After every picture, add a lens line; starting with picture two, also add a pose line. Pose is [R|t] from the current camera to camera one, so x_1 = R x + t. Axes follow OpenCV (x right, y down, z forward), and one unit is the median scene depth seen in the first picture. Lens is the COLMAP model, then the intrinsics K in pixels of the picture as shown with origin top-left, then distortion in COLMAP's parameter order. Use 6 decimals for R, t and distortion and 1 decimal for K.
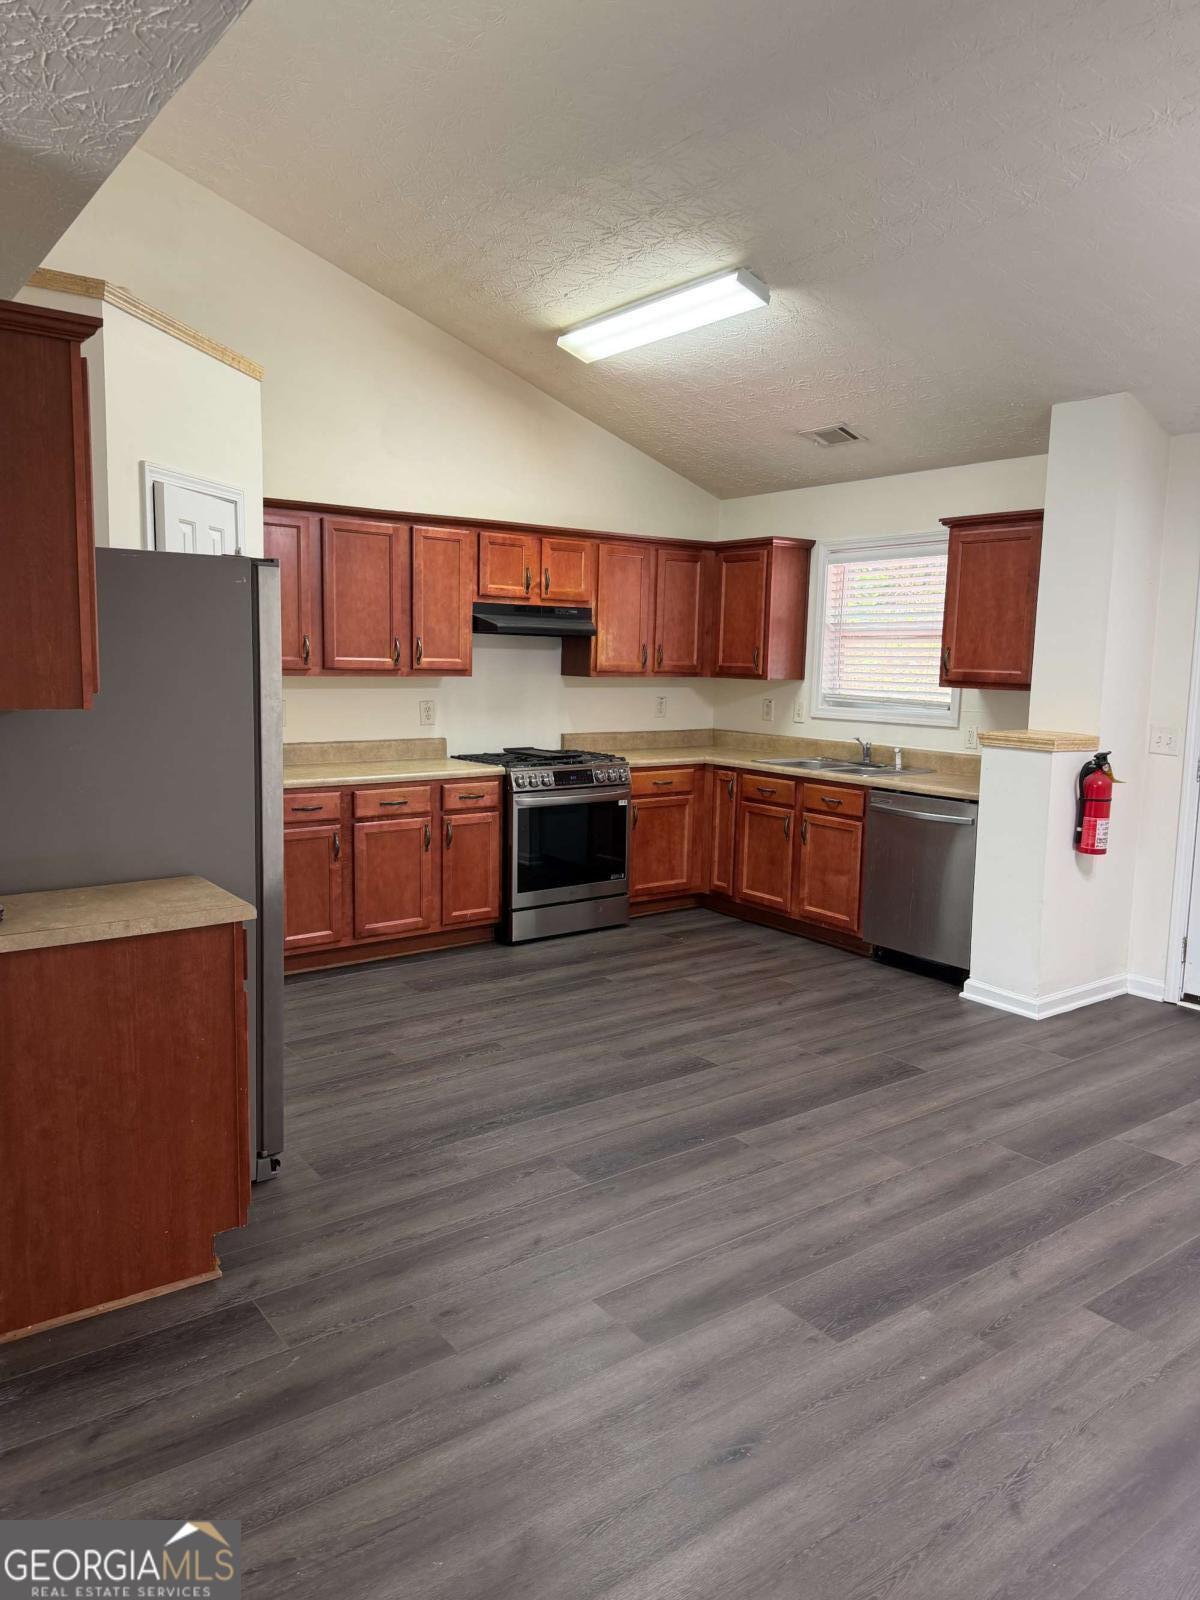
lens RADIAL K [[1131.5, 0, 601.2], [0, 1131.5, 800.7], [0, 0, 1]] dist [0.007938, 0.008182]
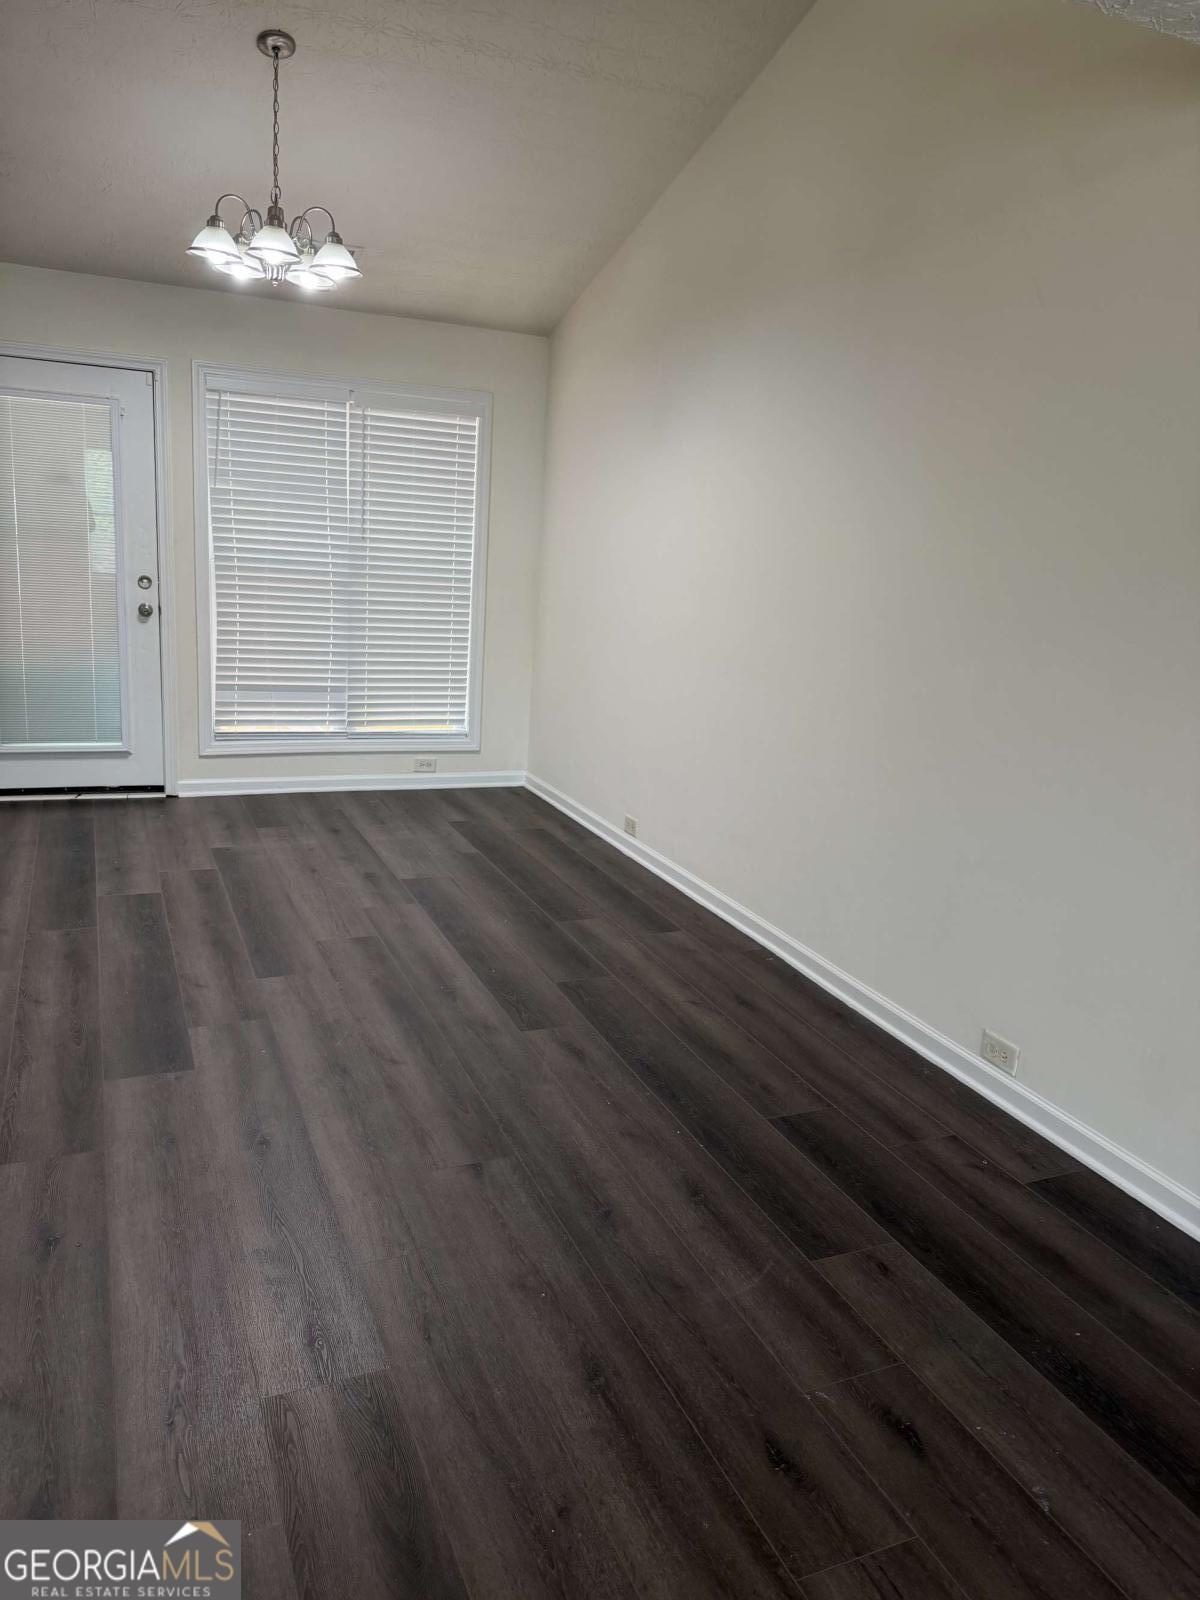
lens RADIAL K [[1131.5, 0, 600.1], [0, 1131.5, 800.1], [0, 0, 1]] dist [0.007938, 0.008182]
pose [[0.234334, -0.232399, 0.943970, -0.685114], [0.065289, 0.972576, 0.223234, -0.046611], [-0.969961, 0.009320, 0.243081, 0.235574]]
